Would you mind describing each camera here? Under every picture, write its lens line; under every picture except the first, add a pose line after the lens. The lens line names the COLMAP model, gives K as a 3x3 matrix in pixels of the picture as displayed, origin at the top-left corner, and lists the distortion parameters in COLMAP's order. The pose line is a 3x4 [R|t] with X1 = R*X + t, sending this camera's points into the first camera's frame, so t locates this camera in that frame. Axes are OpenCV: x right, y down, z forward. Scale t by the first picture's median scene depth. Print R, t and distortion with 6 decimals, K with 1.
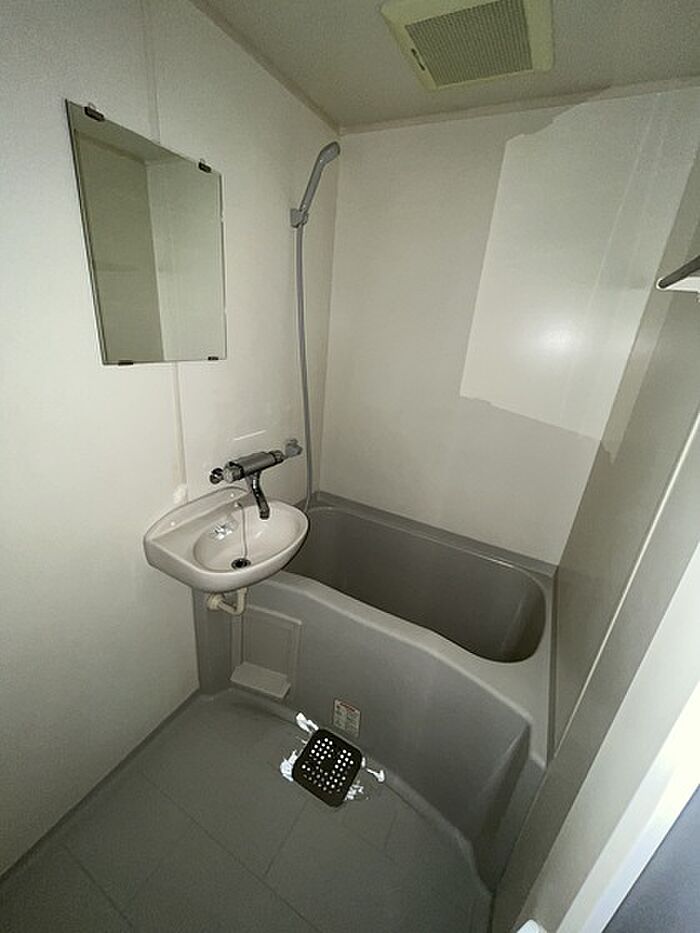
lens RADIAL K [[375.2, 0, 350.0], [0, 375.2, 465.1], [0, 0, 1]] dist [-0.000734, -0.000041]
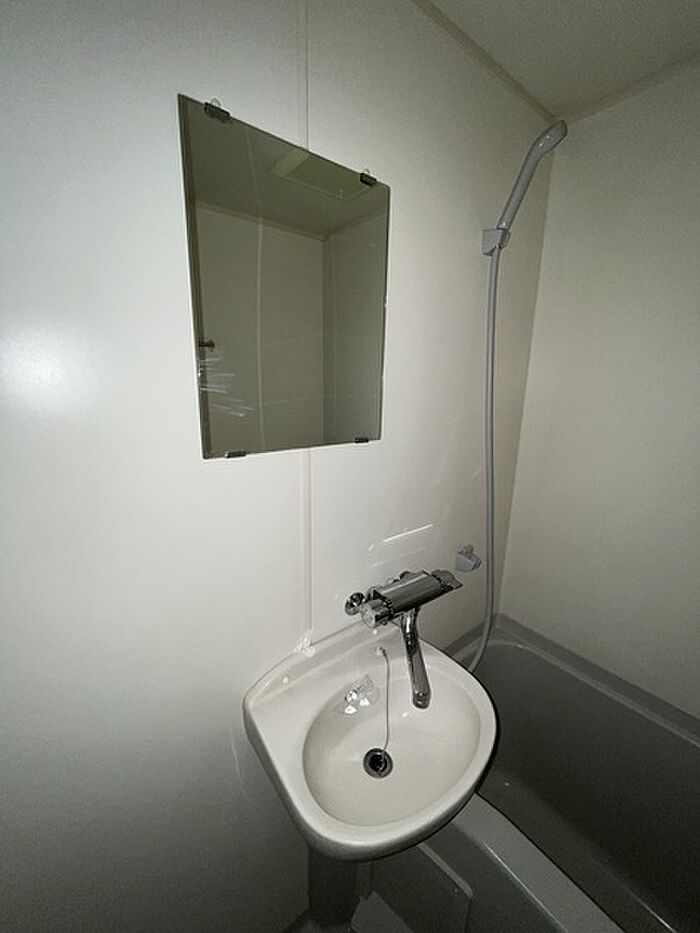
lens RADIAL K [[375.2, 0, 351.0], [0, 375.2, 467.7], [0, 0, 1]] dist [-0.000734, -0.000041]
pose [[0.914436, 0.027221, -0.403813, -0.090871], [-0.087386, 0.987481, -0.131319, -0.125441], [0.395183, 0.155371, 0.905367, 0.333047]]
